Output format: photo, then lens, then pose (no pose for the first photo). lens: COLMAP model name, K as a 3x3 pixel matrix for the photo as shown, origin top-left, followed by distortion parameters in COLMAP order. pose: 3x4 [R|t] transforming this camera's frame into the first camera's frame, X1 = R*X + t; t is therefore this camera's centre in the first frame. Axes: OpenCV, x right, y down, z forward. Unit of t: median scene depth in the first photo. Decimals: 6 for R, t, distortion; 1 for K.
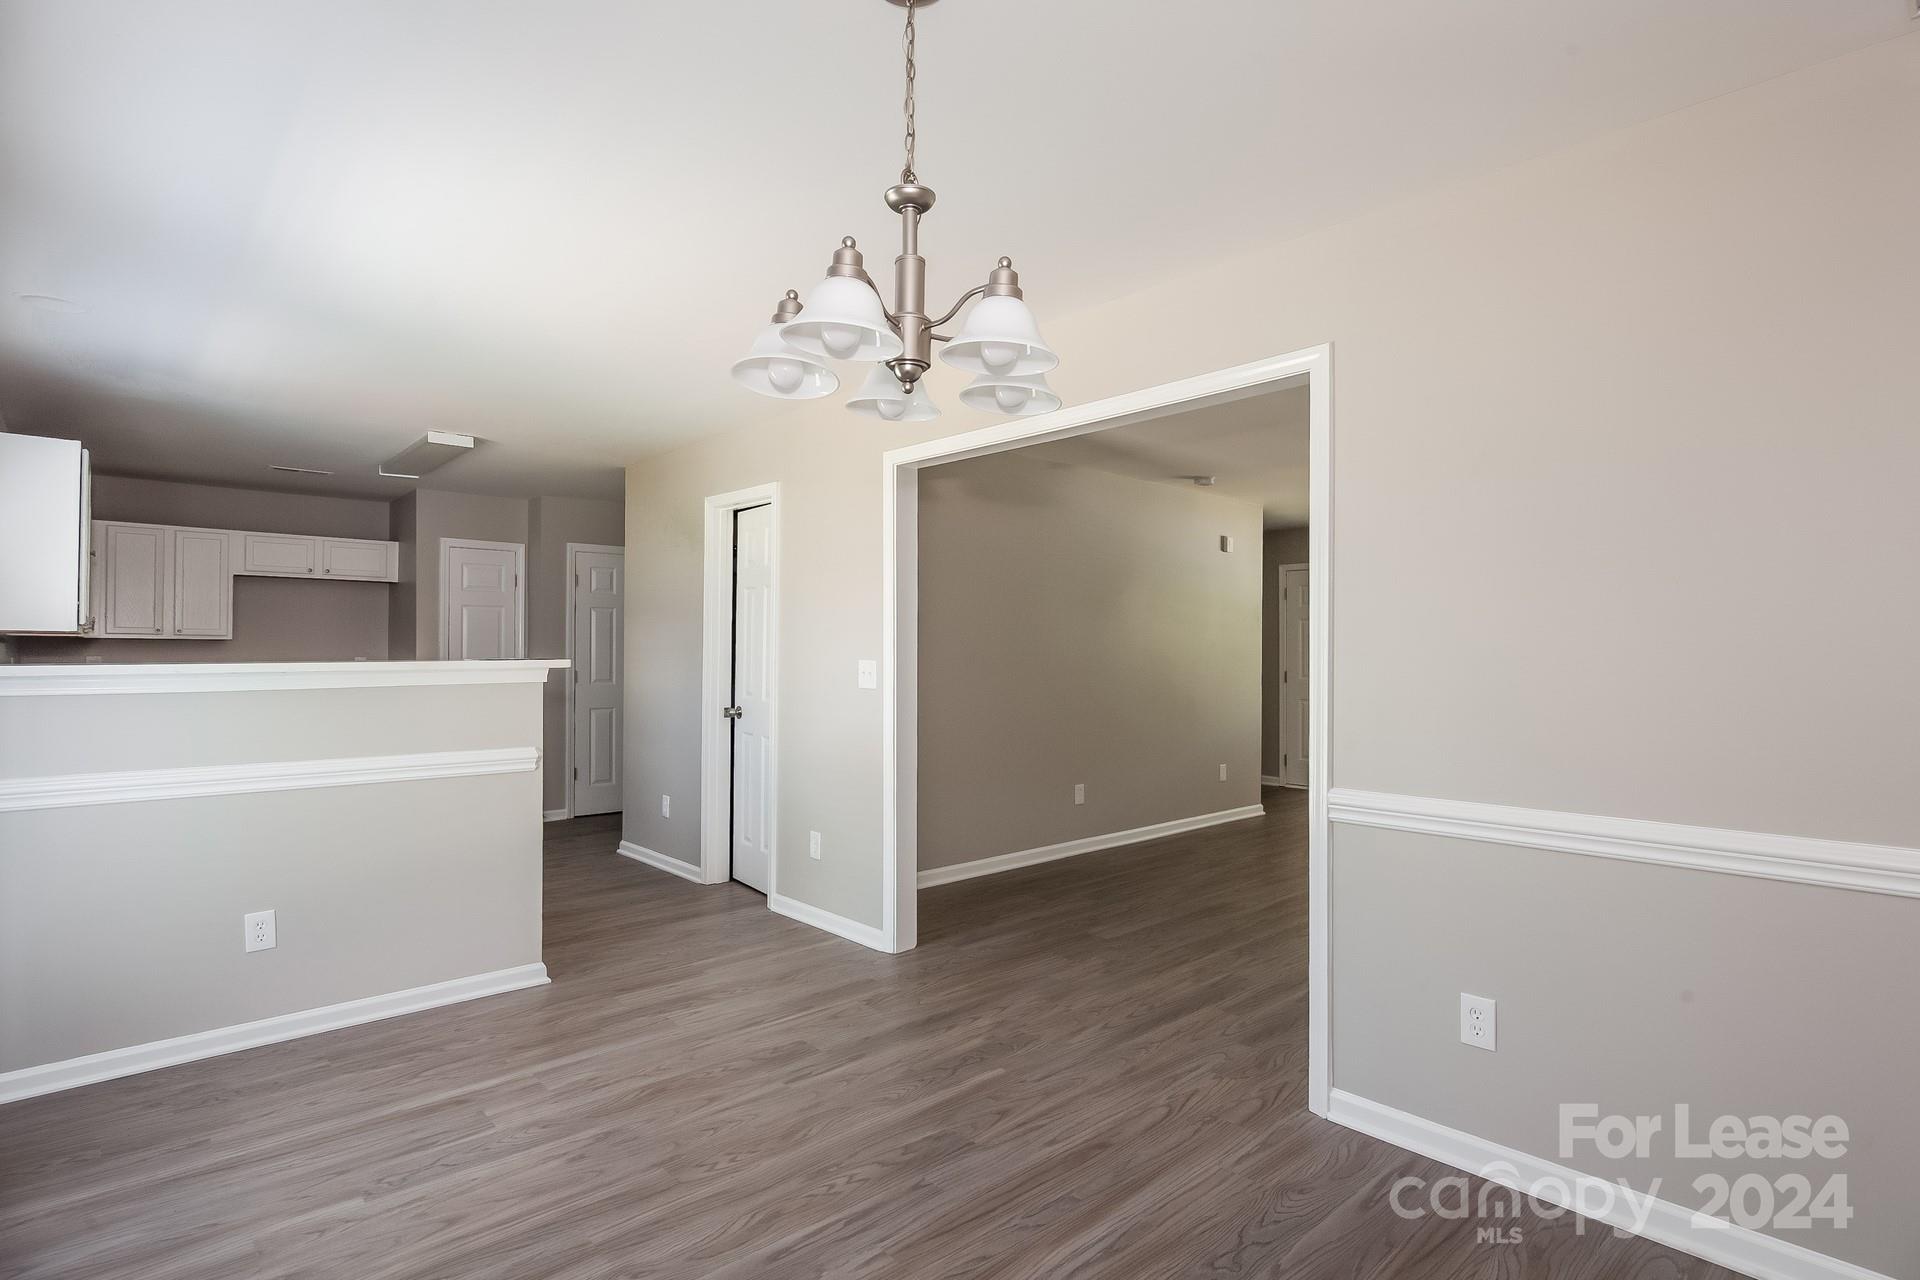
lens RADIAL K [[939.5, 0, 960.0], [0, 939.5, 640.0], [0, 0, 1]] dist [0.020695, -0.000078]
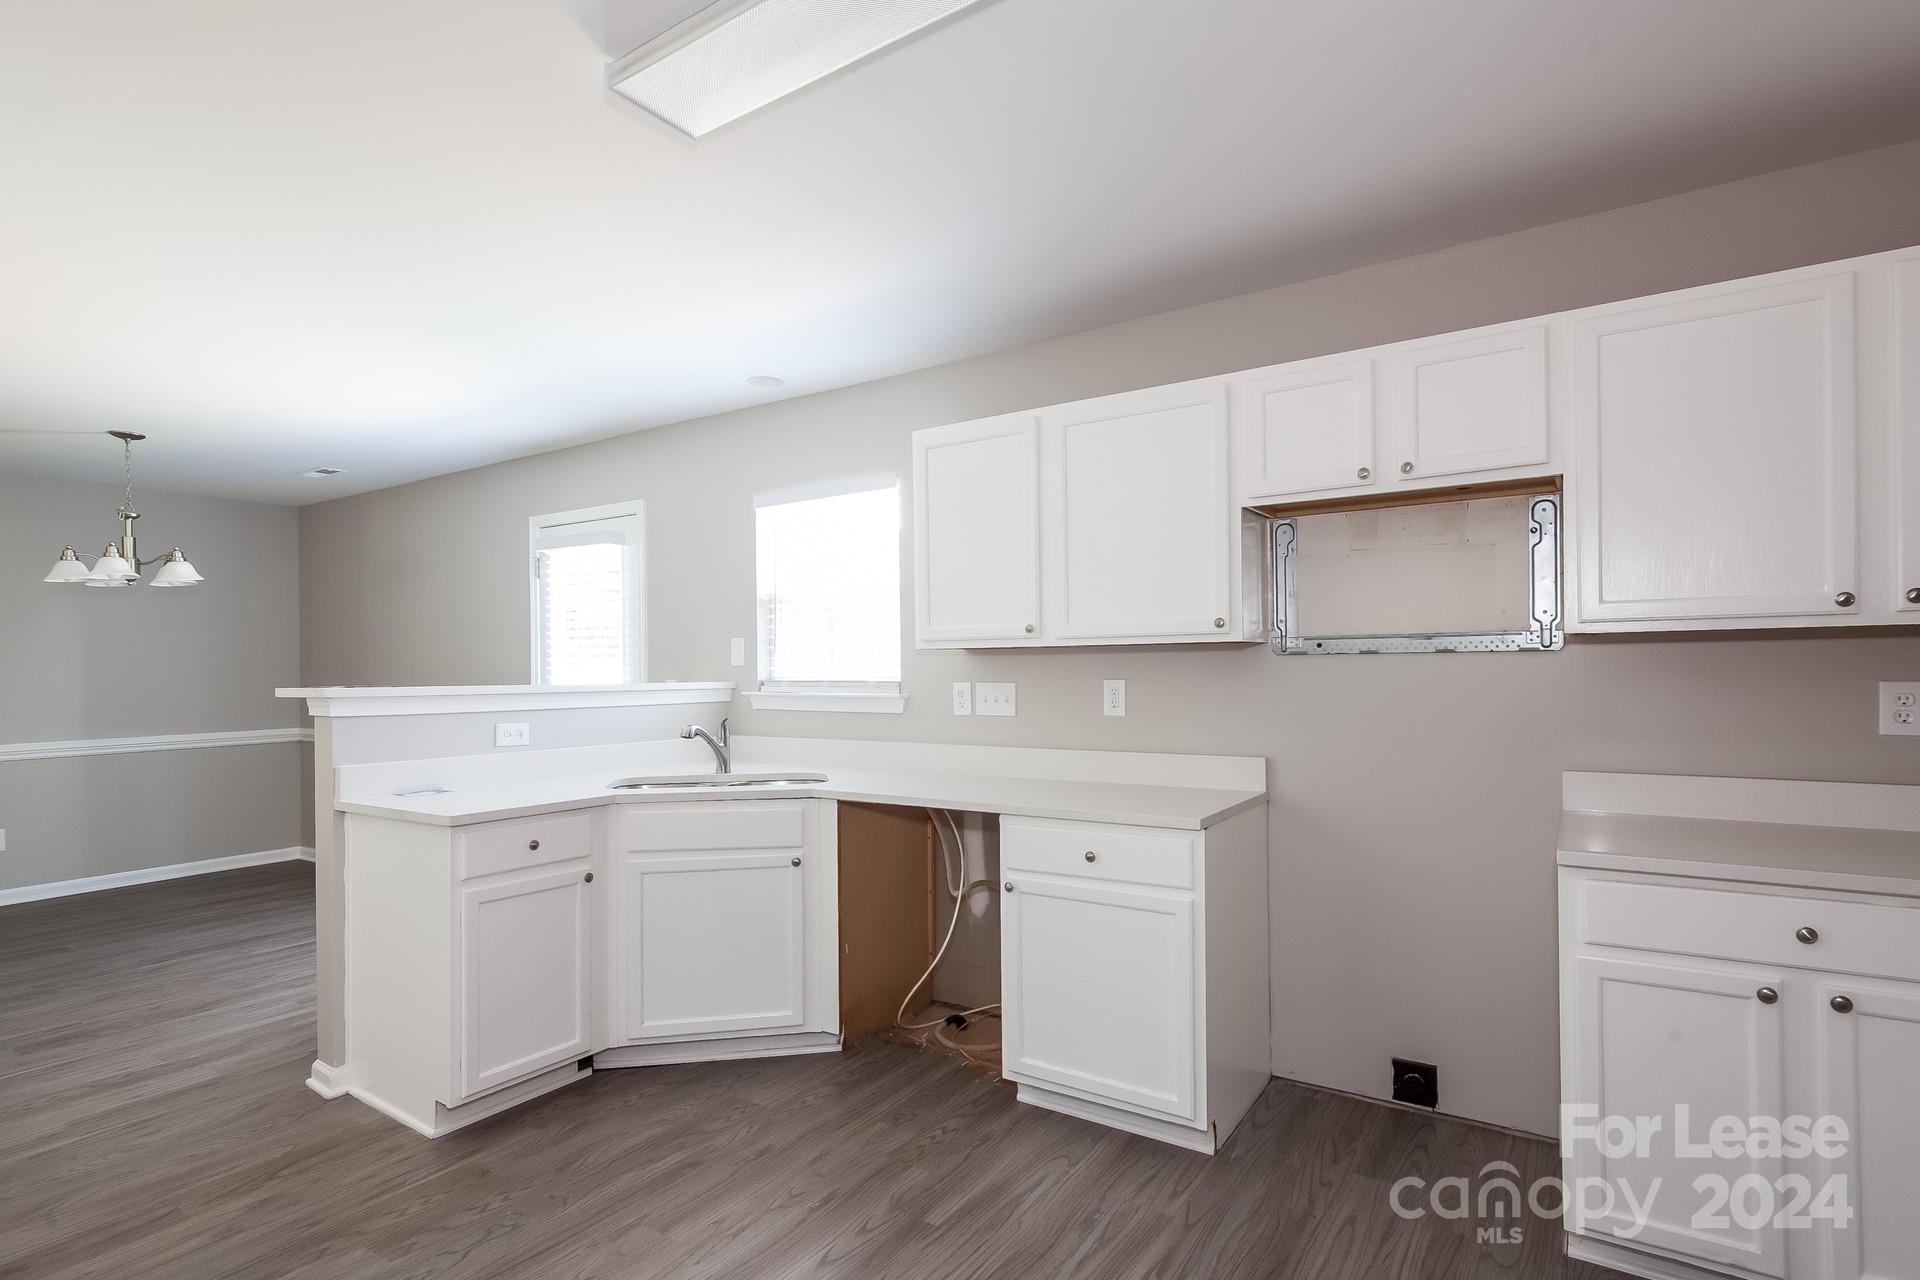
lens RADIAL K [[939.5, 0, 960.0], [0, 939.5, 640.0], [0, 0, 1]] dist [0.020695, -0.000078]
pose [[-0.970546, -0.003801, -0.240885, -0.979318], [0.005572, 0.999254, -0.038217, 0.010674], [0.240851, -0.038433, -0.969801, 2.446980]]
